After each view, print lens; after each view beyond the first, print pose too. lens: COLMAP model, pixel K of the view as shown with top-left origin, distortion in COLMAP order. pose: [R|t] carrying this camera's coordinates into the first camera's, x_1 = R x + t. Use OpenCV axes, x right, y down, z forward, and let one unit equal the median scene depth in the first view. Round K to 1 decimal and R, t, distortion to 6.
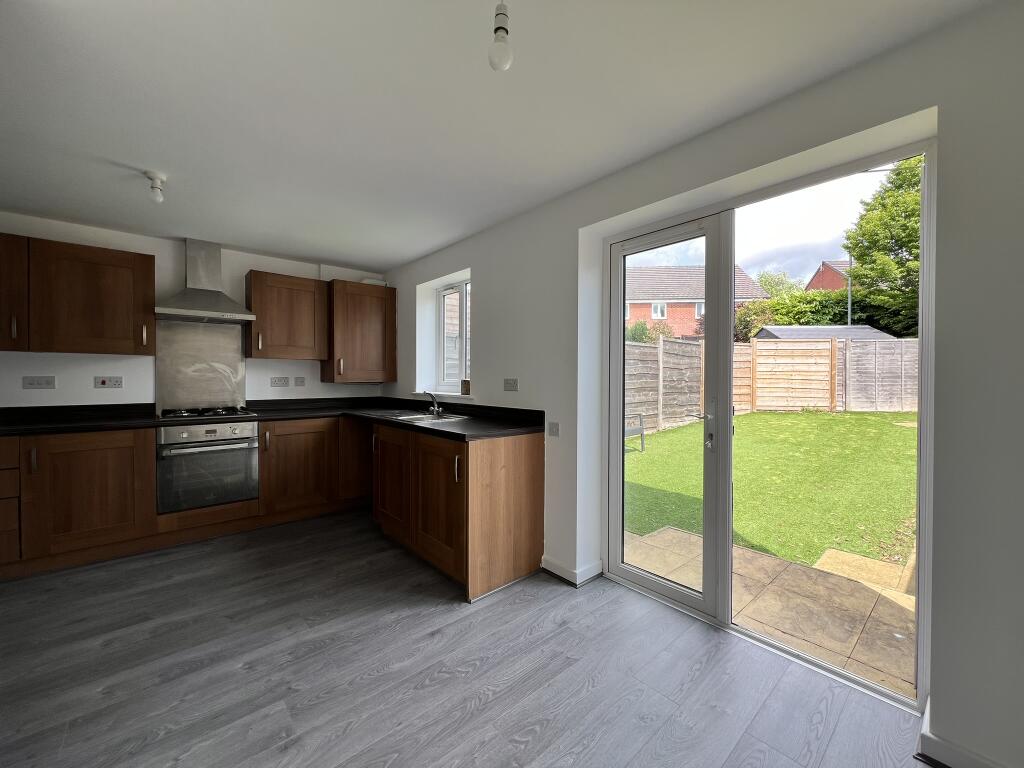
lens RADIAL K [[410.1, 0, 512.0], [0, 410.1, 384.0], [0, 0, 1]] dist [0.001251, 0.000092]
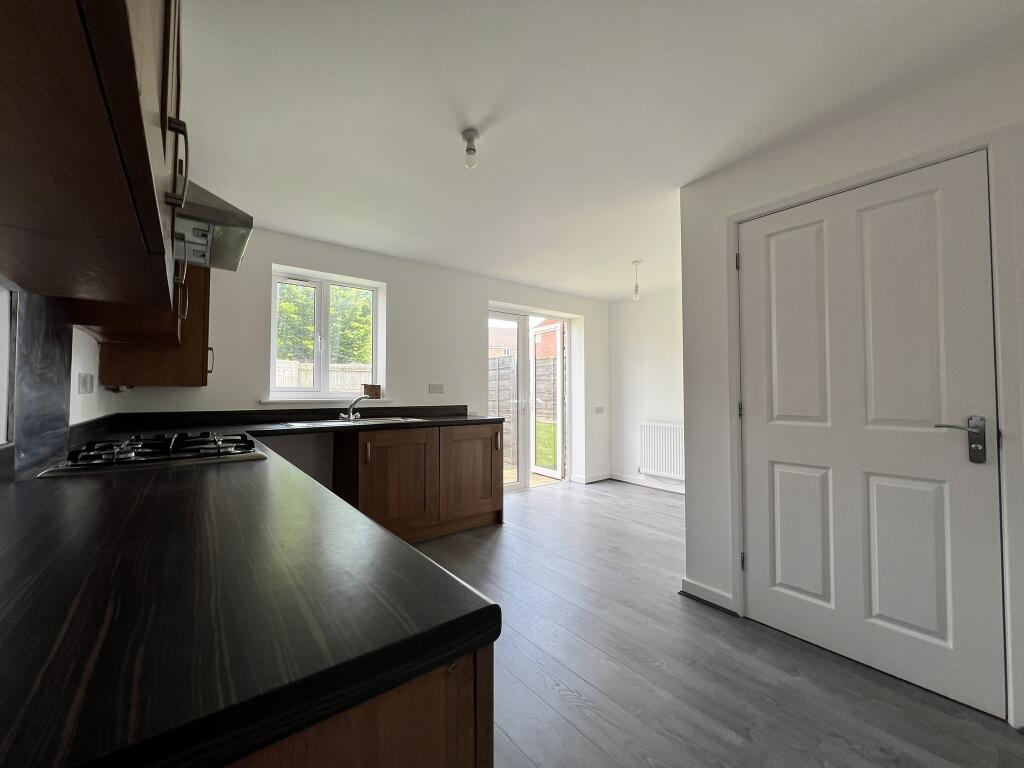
lens RADIAL K [[410.1, 0, 512.0], [0, 410.1, 384.0], [0, 0, 1]] dist [0.001251, 0.000092]
pose [[0.048584, 0.016646, 0.998680, -1.173818], [0.011459, 0.999786, -0.017222, 0.011678], [-0.998753, 0.012281, 0.048383, 0.618005]]
